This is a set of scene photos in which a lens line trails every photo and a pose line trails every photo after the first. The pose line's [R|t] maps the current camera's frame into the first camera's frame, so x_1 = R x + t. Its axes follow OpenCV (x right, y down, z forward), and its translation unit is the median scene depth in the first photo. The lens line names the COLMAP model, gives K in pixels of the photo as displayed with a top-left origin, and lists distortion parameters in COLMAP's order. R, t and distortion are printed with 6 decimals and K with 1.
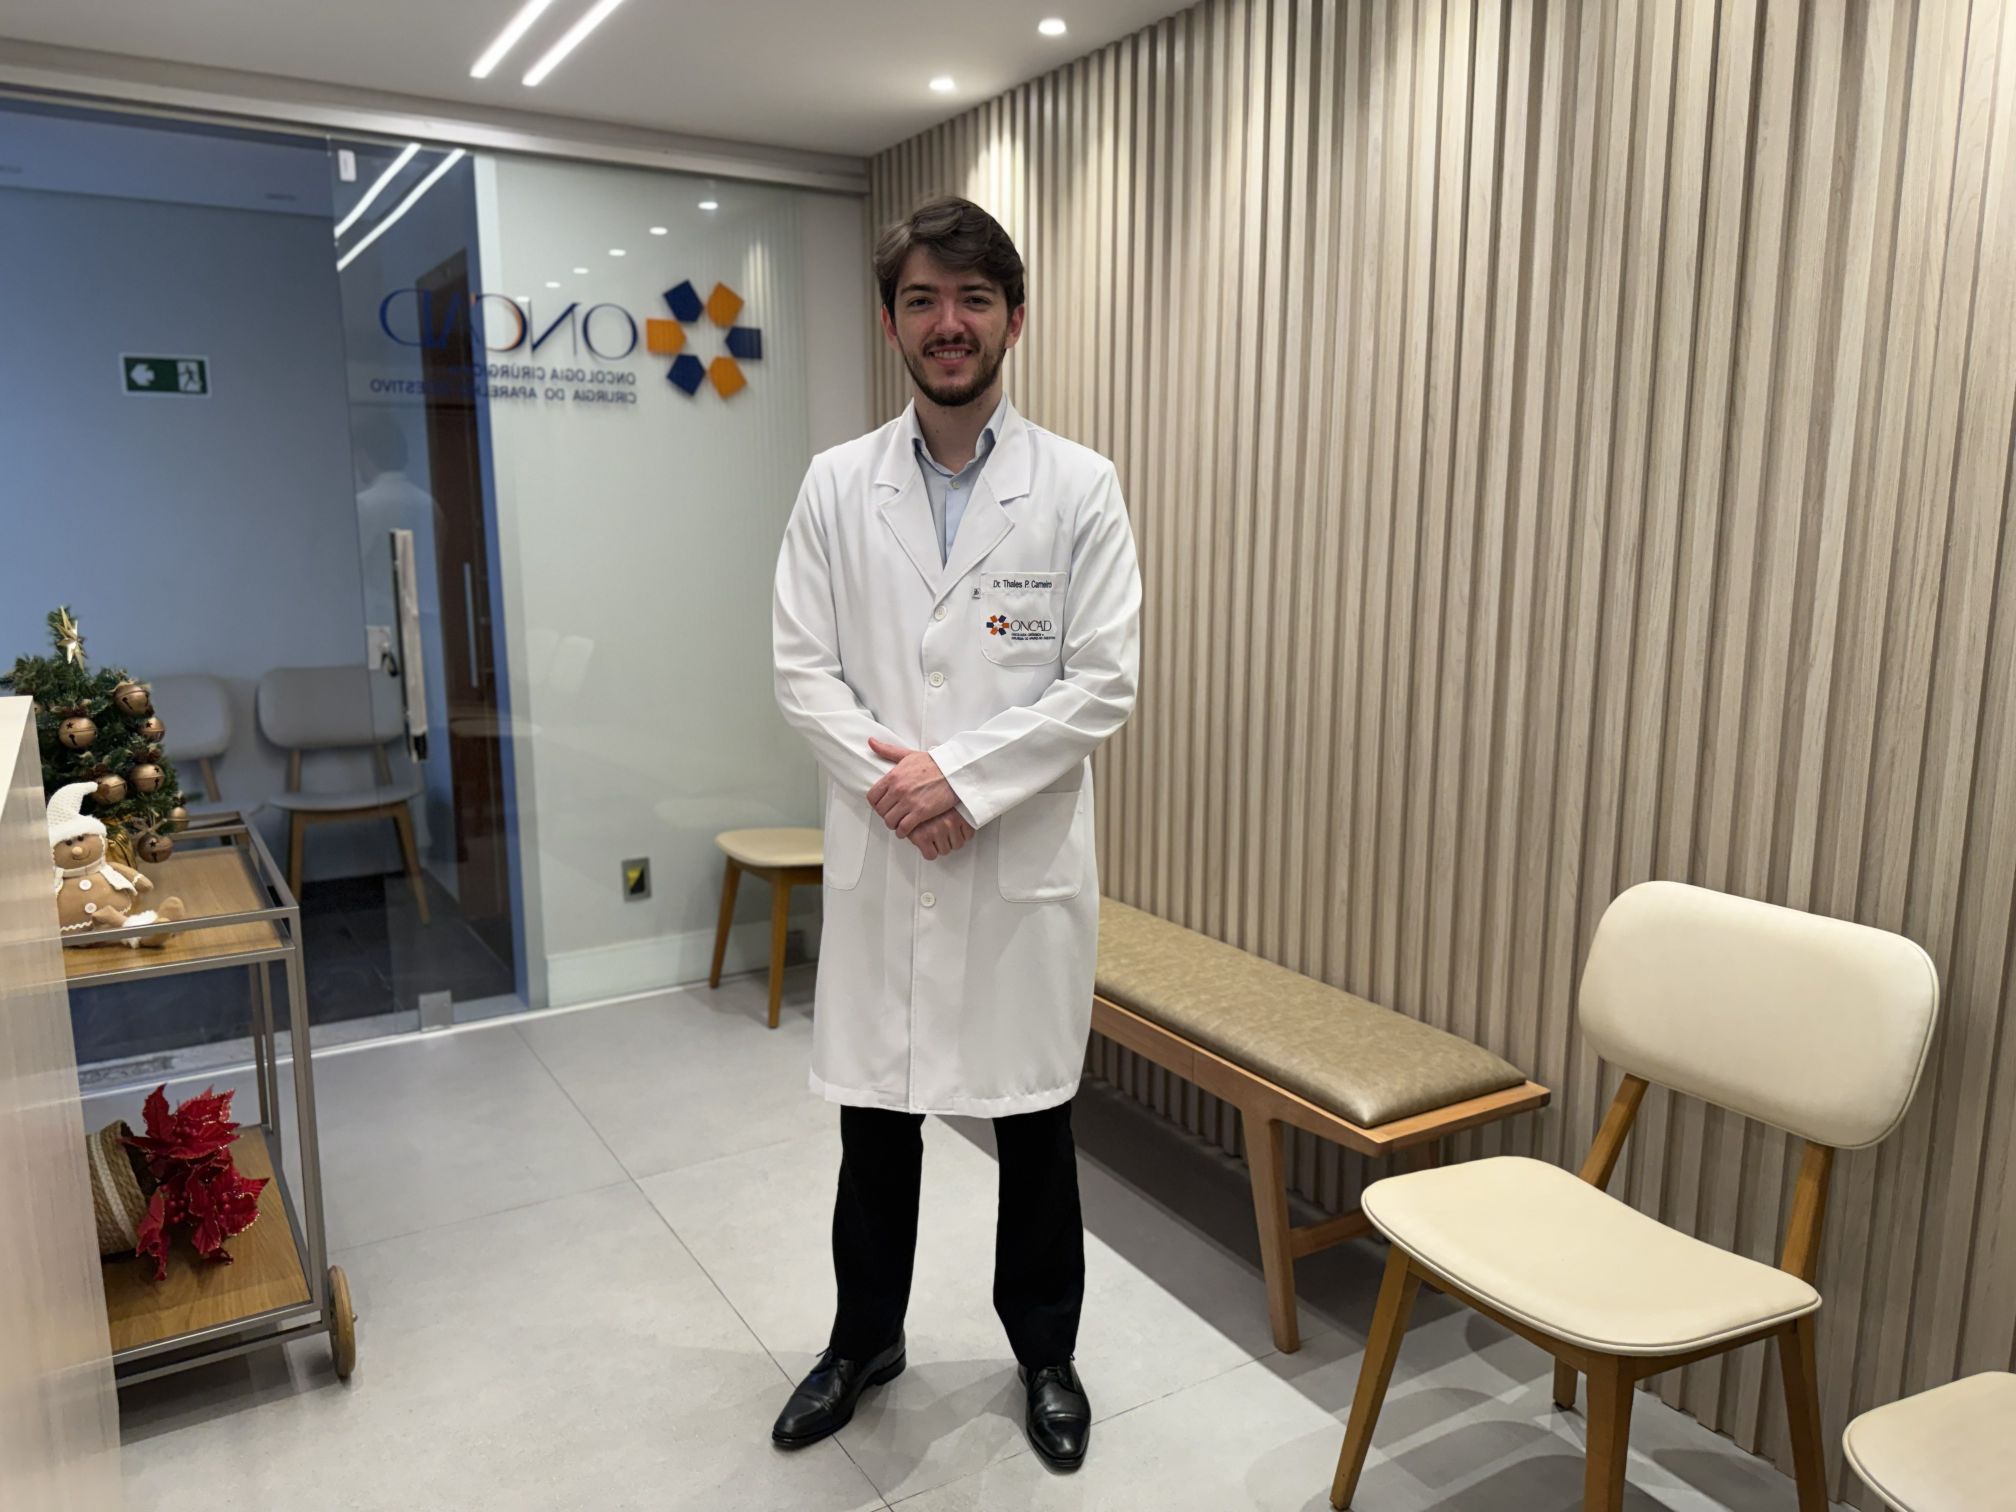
lens RADIAL K [[1423.8, 0, 1008.4], [0, 1423.8, 759.5], [0, 0, 1]] dist [0.174587, -0.398218]
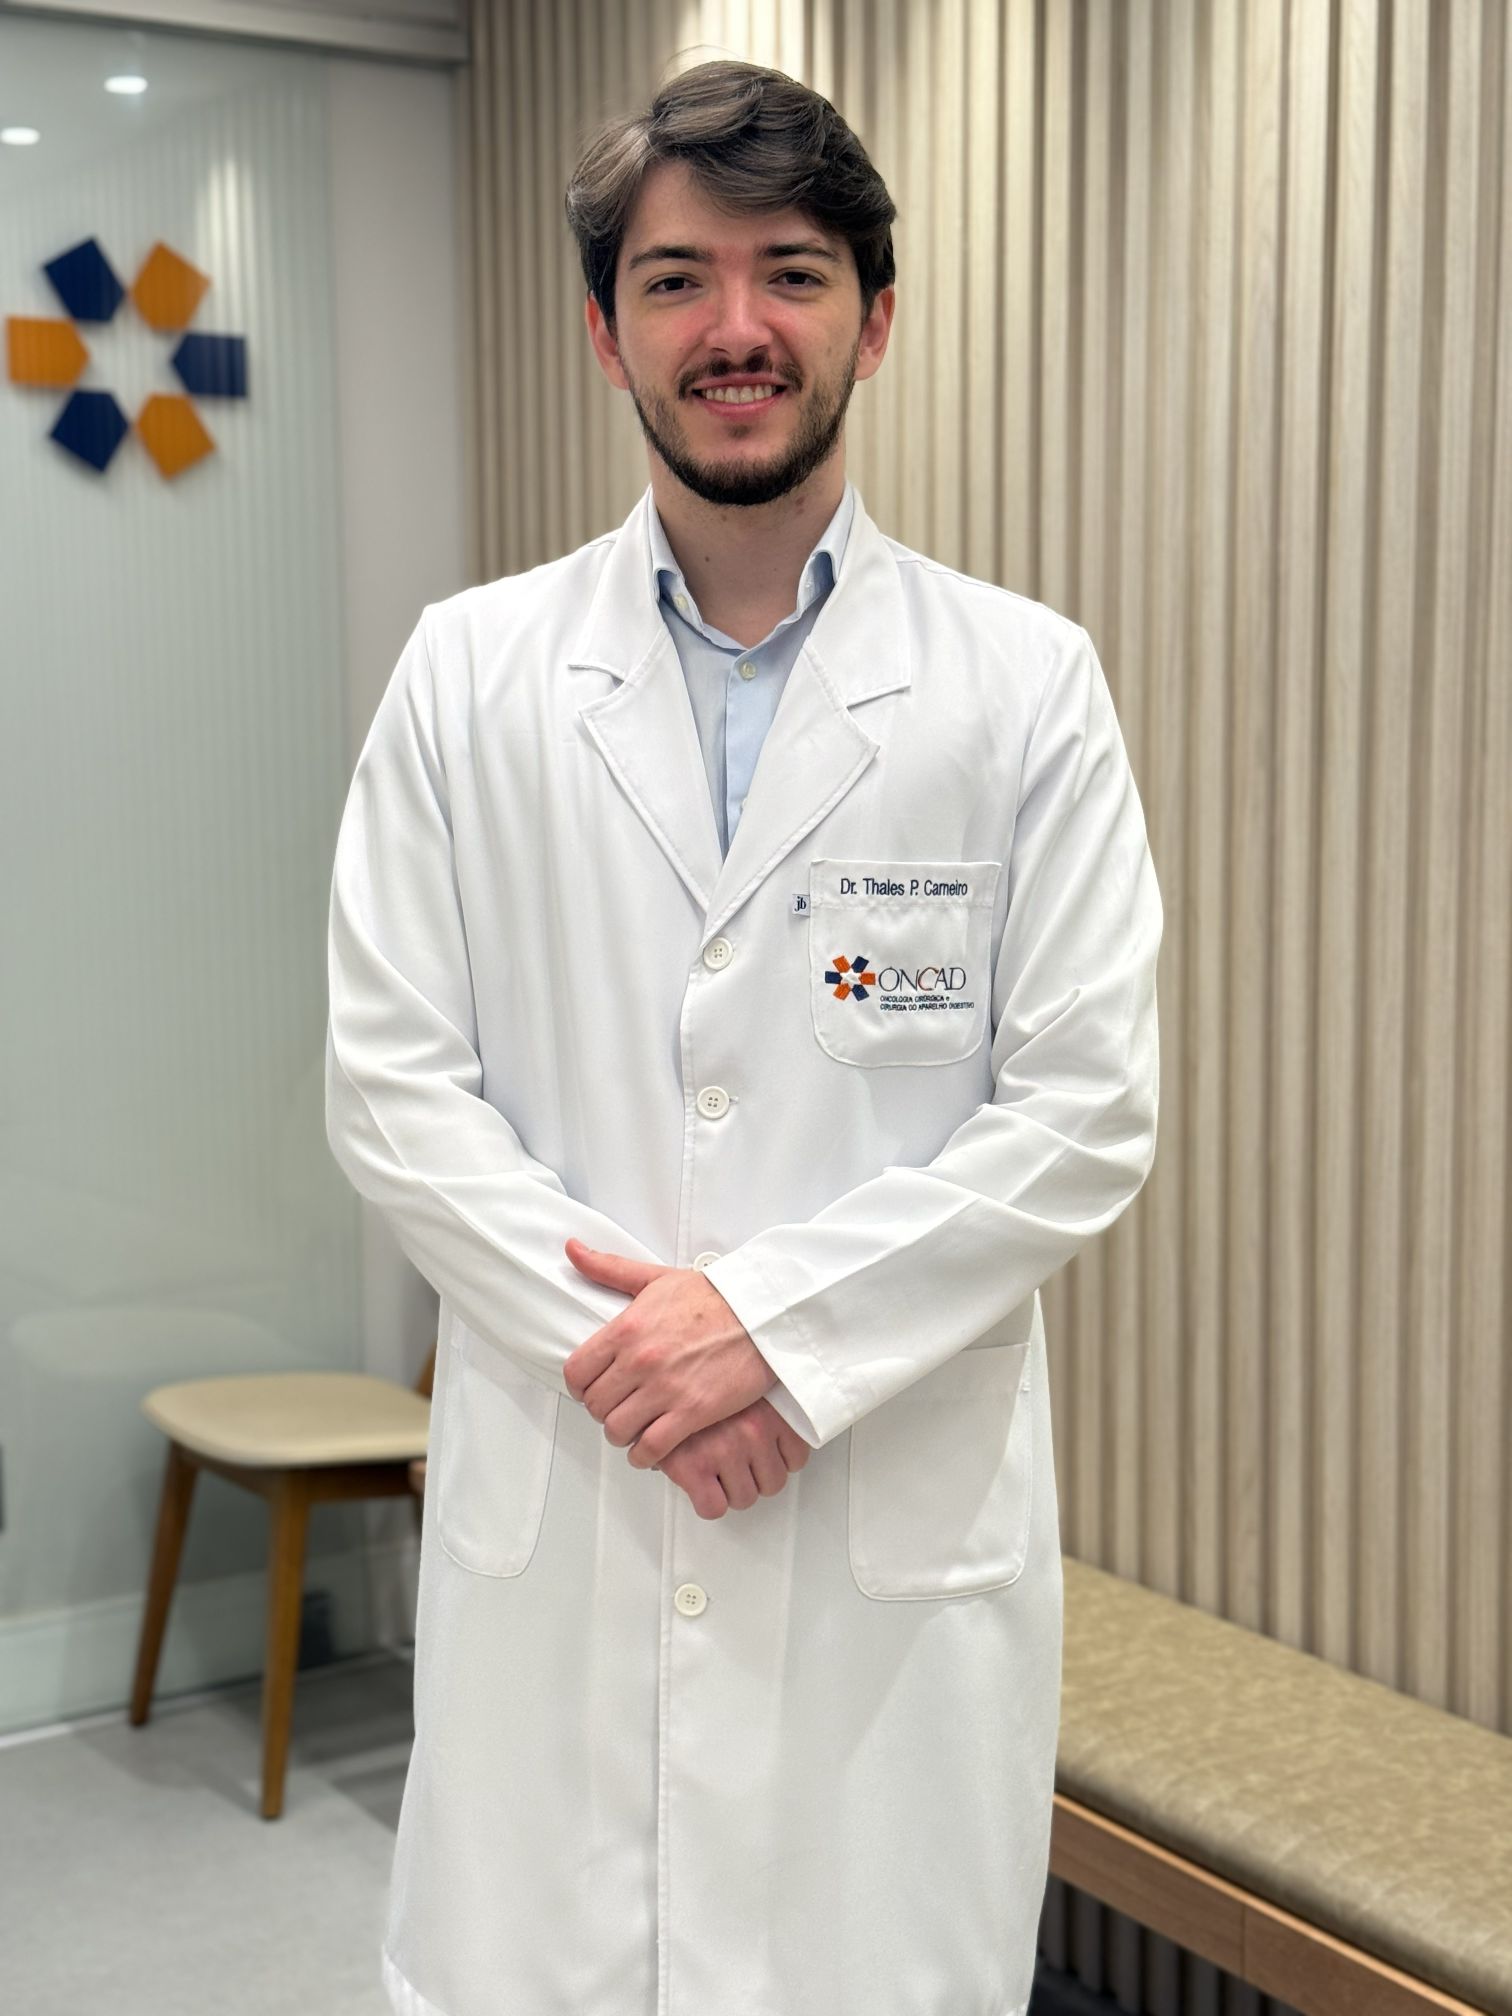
lens RADIAL K [[2851.5, 0, 735.1], [0, 2851.5, 1014.3], [0, 0, 1]] dist [0.183775, -0.389361]
pose [[0.999792, -0.005572, 0.019612, -0.058170], [0.006706, 0.998278, -0.058284, -0.030493], [-0.019253, 0.058403, 0.998107, 0.097947]]
